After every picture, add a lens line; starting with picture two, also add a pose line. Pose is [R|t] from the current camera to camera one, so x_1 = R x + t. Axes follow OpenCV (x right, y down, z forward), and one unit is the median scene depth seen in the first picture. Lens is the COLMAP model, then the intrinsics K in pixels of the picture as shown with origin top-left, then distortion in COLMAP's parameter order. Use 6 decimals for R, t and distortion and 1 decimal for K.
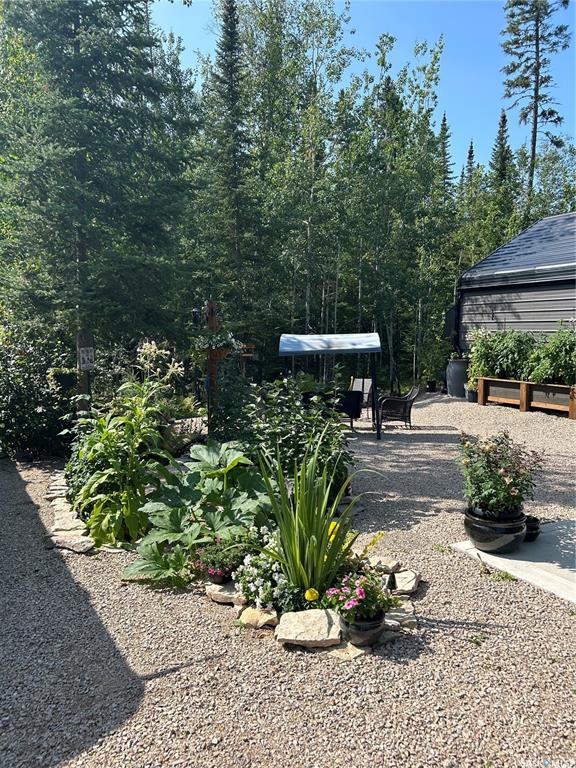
lens RADIAL K [[595.0, 0, 288.0], [0, 595.0, 384.1], [0, 0, 1]] dist [0.068436, -0.048668]
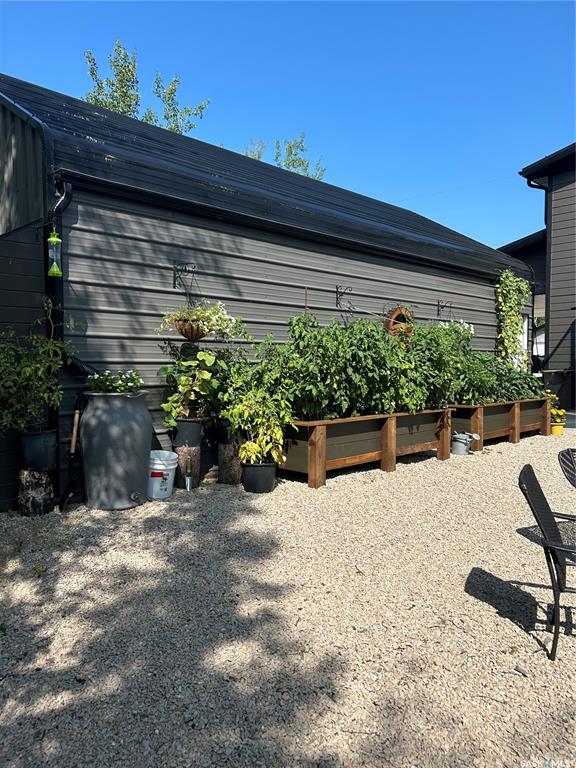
lens RADIAL K [[595.0, 0, 282.8], [0, 595.0, 381.1], [0, 0, 1]] dist [0.068436, -0.048668]
pose [[-0.319852, -0.036695, 0.946757, -0.065748], [0.078952, 0.994742, 0.065228, -0.064762], [-0.944172, 0.095611, -0.315273, 1.073391]]
